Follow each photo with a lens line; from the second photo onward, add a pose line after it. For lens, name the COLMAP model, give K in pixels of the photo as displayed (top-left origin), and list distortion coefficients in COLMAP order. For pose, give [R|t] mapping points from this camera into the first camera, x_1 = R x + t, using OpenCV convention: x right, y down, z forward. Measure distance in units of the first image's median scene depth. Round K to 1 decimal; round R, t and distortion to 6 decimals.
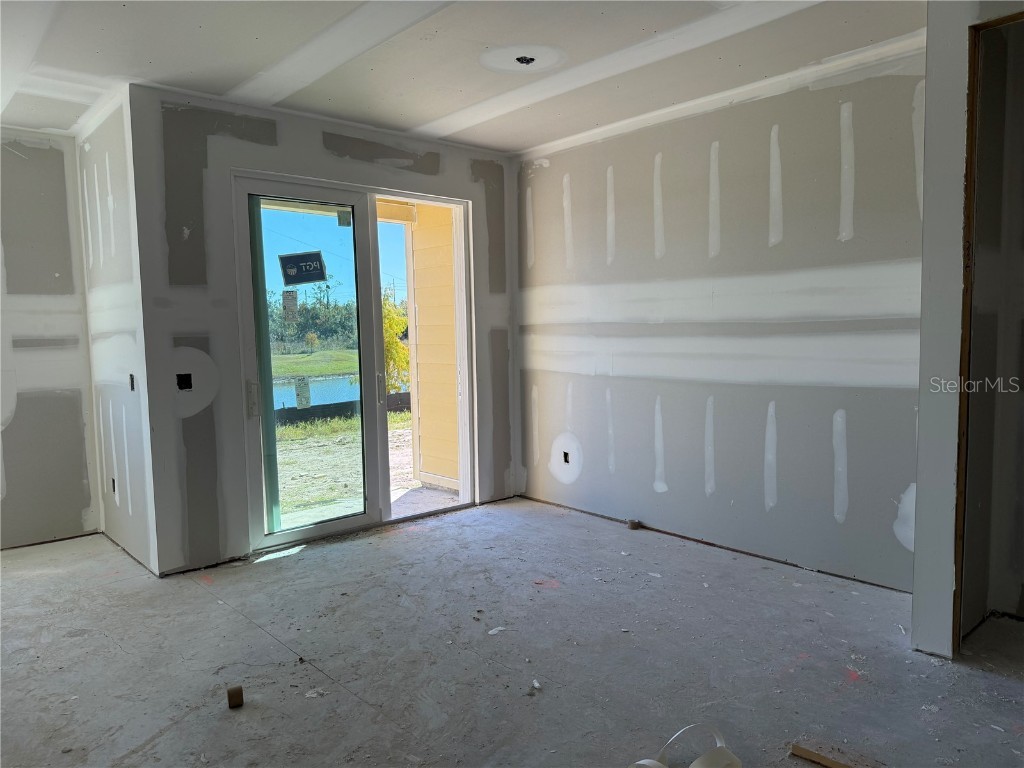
lens RADIAL K [[697.6, 0, 512.0], [0, 697.6, 384.0], [0, 0, 1]] dist [0.148935, -0.246332]
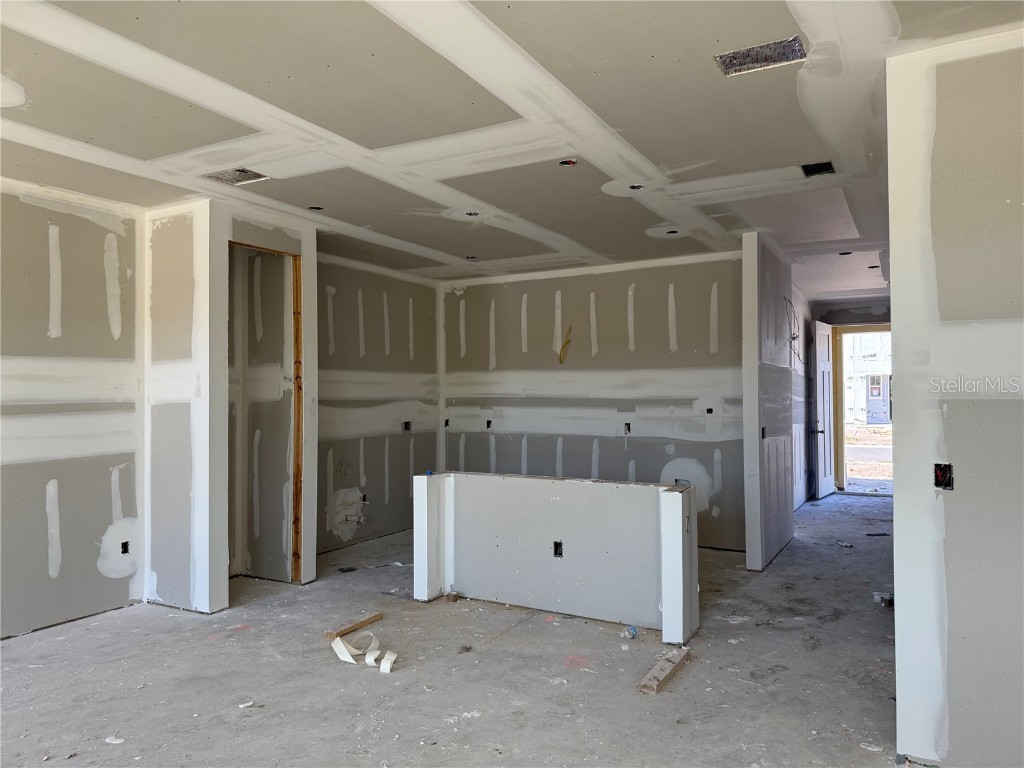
lens RADIAL K [[697.6, 0, 512.0], [0, 697.6, 384.0], [0, 0, 1]] dist [0.148935, -0.246332]
pose [[-0.321364, 0.034159, 0.946339, -0.589655], [0.086146, 0.996260, -0.006708, -0.032075], [-0.943029, 0.079368, -0.323105, 0.433275]]
